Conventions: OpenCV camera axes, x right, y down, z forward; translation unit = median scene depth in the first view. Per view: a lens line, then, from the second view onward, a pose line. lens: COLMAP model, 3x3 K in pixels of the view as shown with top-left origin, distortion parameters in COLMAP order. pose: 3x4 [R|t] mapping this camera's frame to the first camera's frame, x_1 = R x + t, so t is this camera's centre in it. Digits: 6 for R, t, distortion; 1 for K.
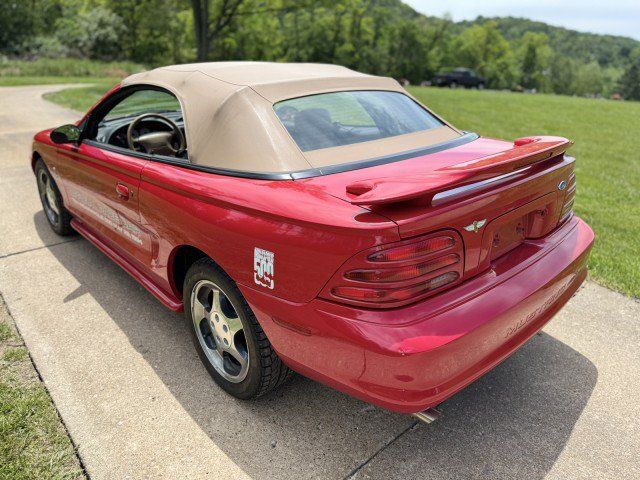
lens RADIAL K [[454.5, 0, 323.0], [0, 454.5, 243.9], [0, 0, 1]] dist [0.034333, -0.044518]
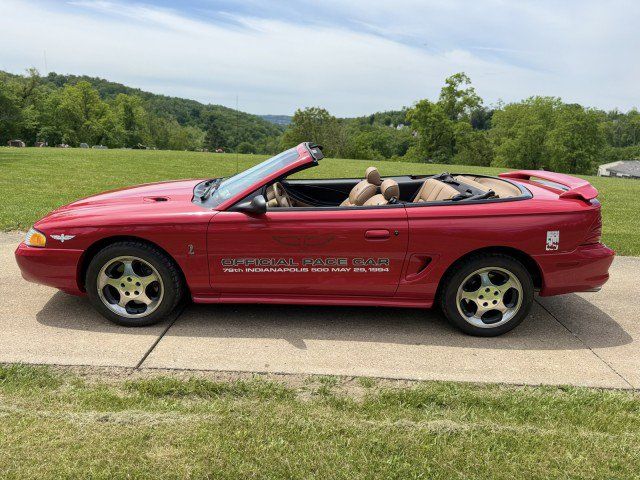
lens RADIAL K [[450.7, 0, 323.1], [0, 450.7, 250.4], [0, 0, 1]] dist [0.046767, -0.055886]
pose [[0.699549, -0.193266, 0.687953, -0.156137], [0.261339, 0.965232, 0.005418, -0.012560], [-0.665081, 0.175999, 0.725735, 0.016722]]
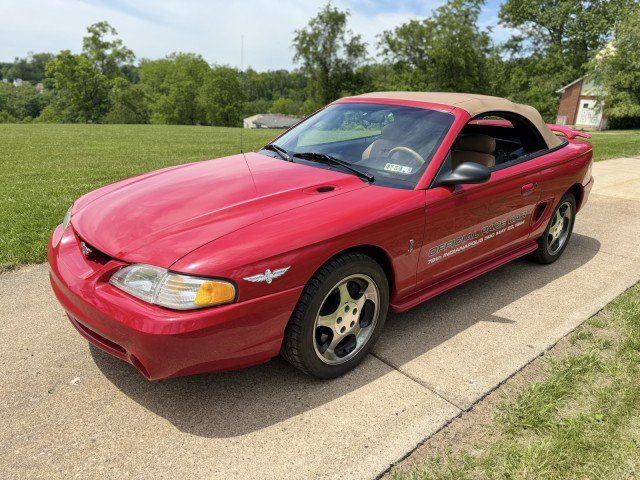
lens RADIAL K [[454.5, 0, 323.0], [0, 454.5, 243.9], [0, 0, 1]] dist [0.034333, -0.044518]
pose [[0.040281, -0.337419, 0.940492, -0.190939], [0.360026, 0.882933, 0.301349, -0.064070], [-0.932072, 0.326463, 0.157045, 0.150241]]
